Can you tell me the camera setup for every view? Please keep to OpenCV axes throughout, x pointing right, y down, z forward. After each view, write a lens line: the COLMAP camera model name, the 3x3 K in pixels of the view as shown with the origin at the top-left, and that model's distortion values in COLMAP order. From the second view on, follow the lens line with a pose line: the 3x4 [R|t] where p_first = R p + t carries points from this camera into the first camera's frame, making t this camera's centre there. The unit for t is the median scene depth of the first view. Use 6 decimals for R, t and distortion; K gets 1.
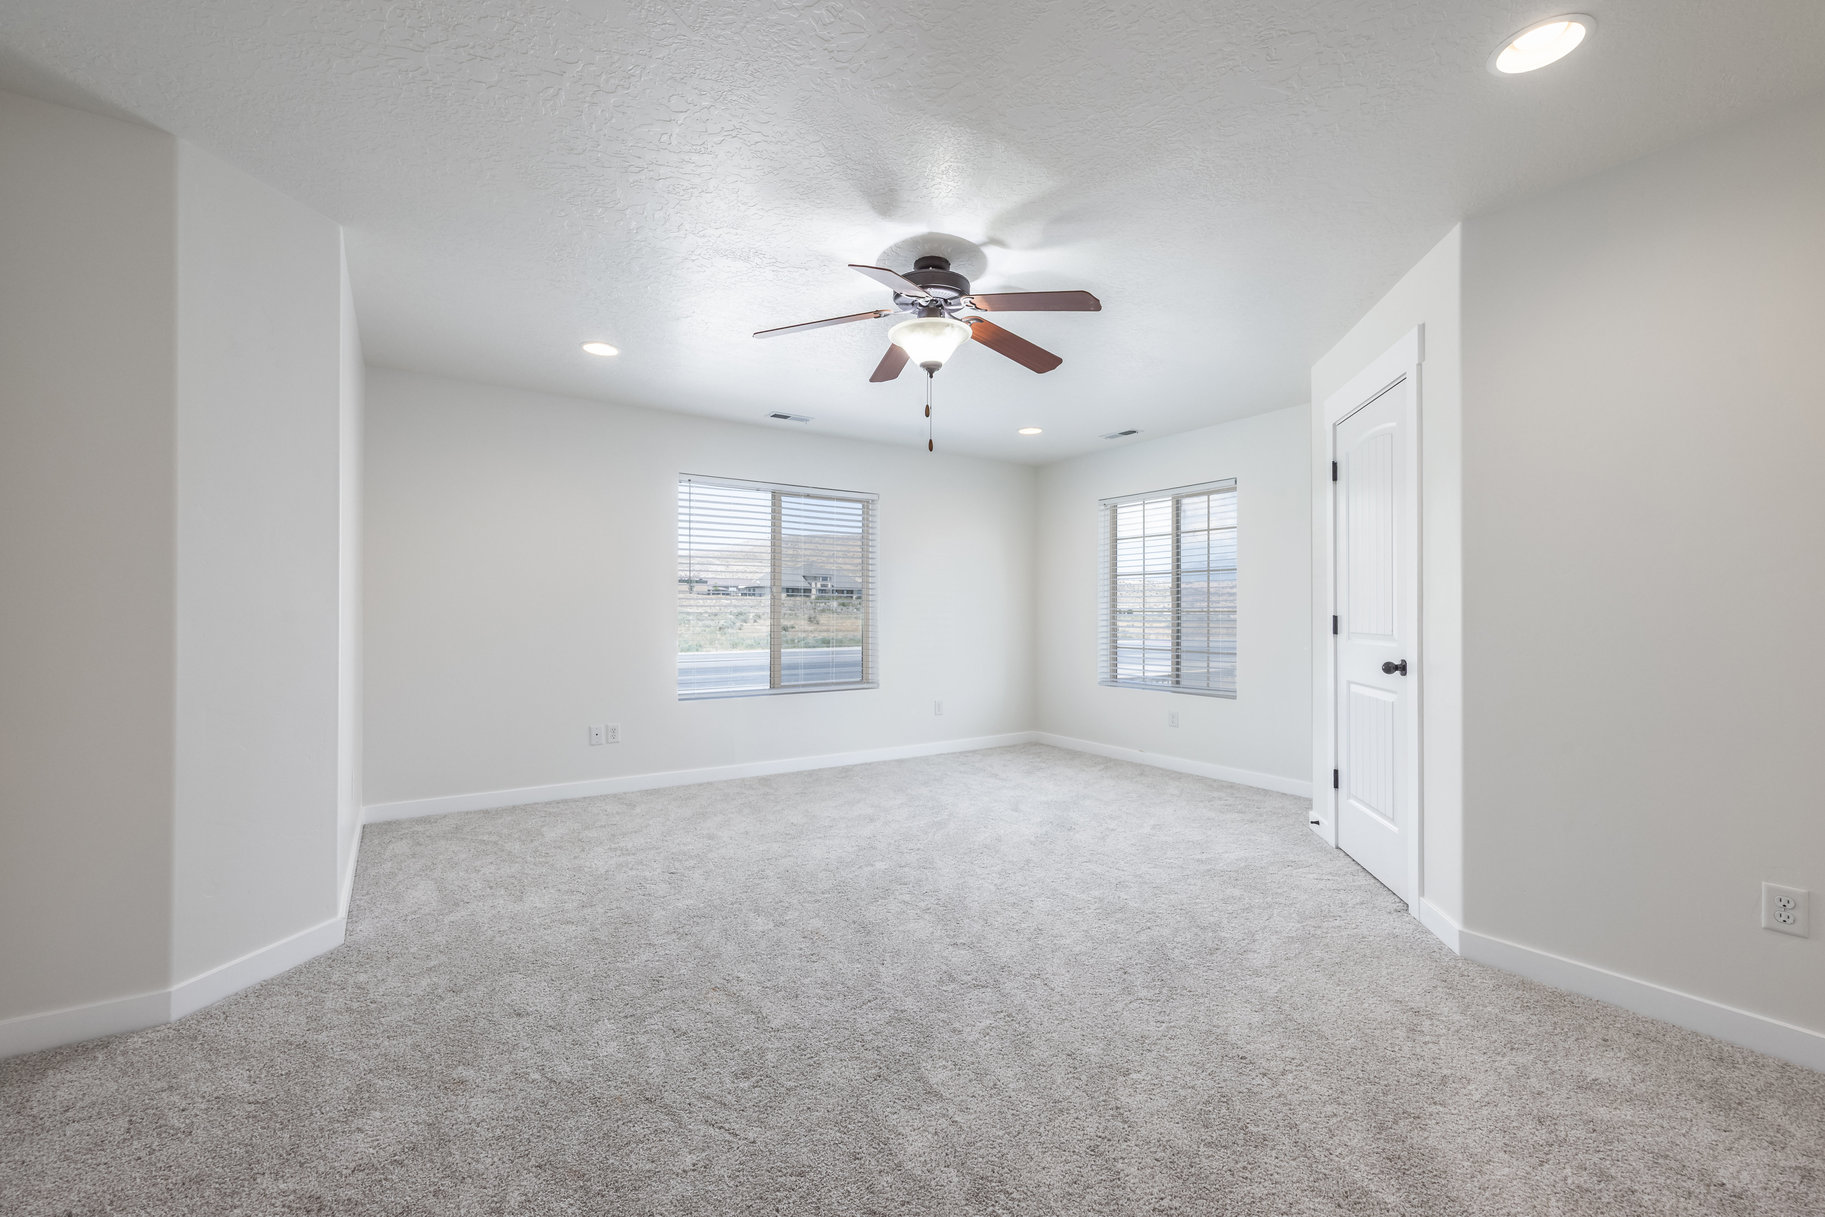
lens RADIAL K [[752.2, 0, 906.6], [0, 752.2, 609.4], [0, 0, 1]] dist [0.000301, 0.000695]
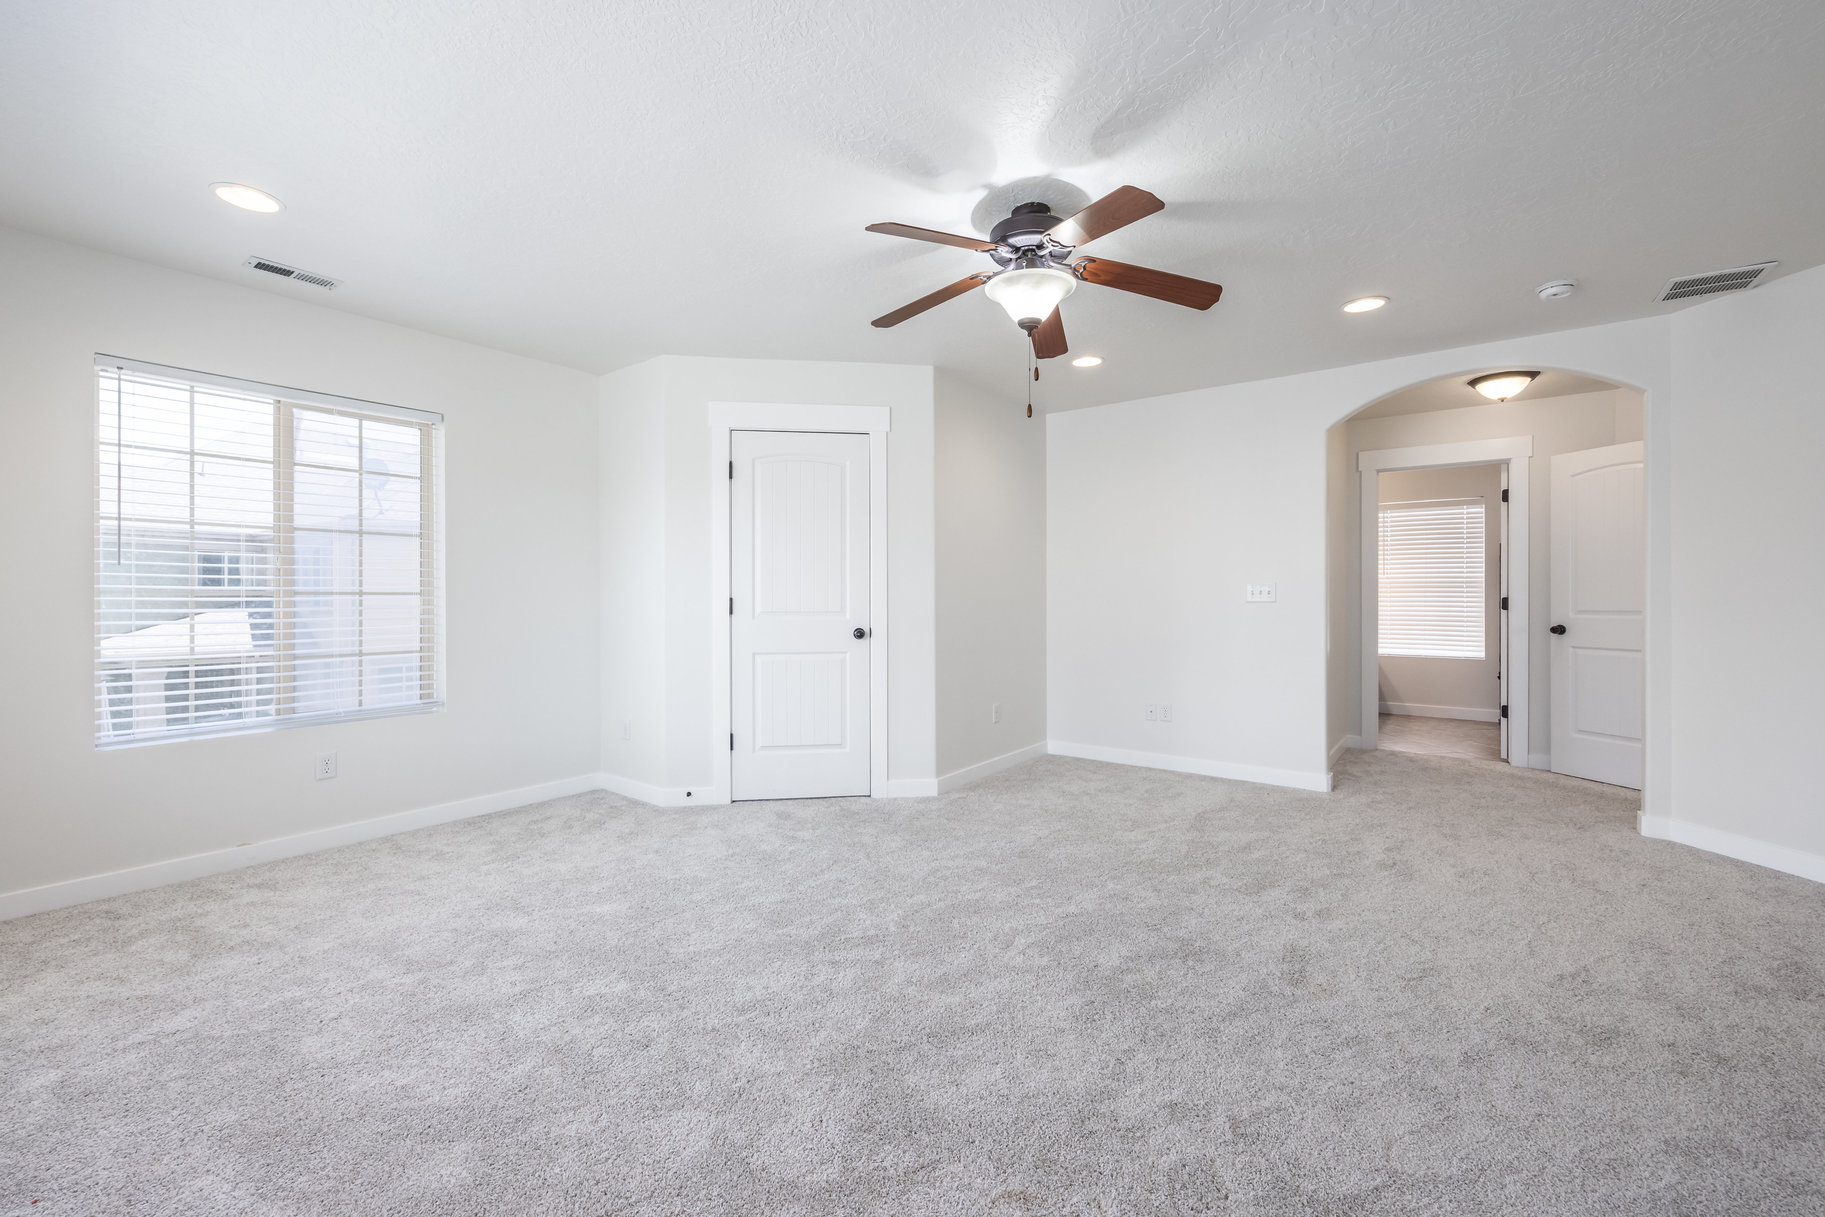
lens RADIAL K [[752.2, 0, 906.6], [0, 752.2, 609.4], [0, 0, 1]] dist [0.000301, 0.000695]
pose [[-0.336742, -0.020874, 0.941366, -0.585752], [-0.006623, 0.999782, 0.019800, 0.000746], [-0.941574, 0.000432, -0.336806, 1.131334]]
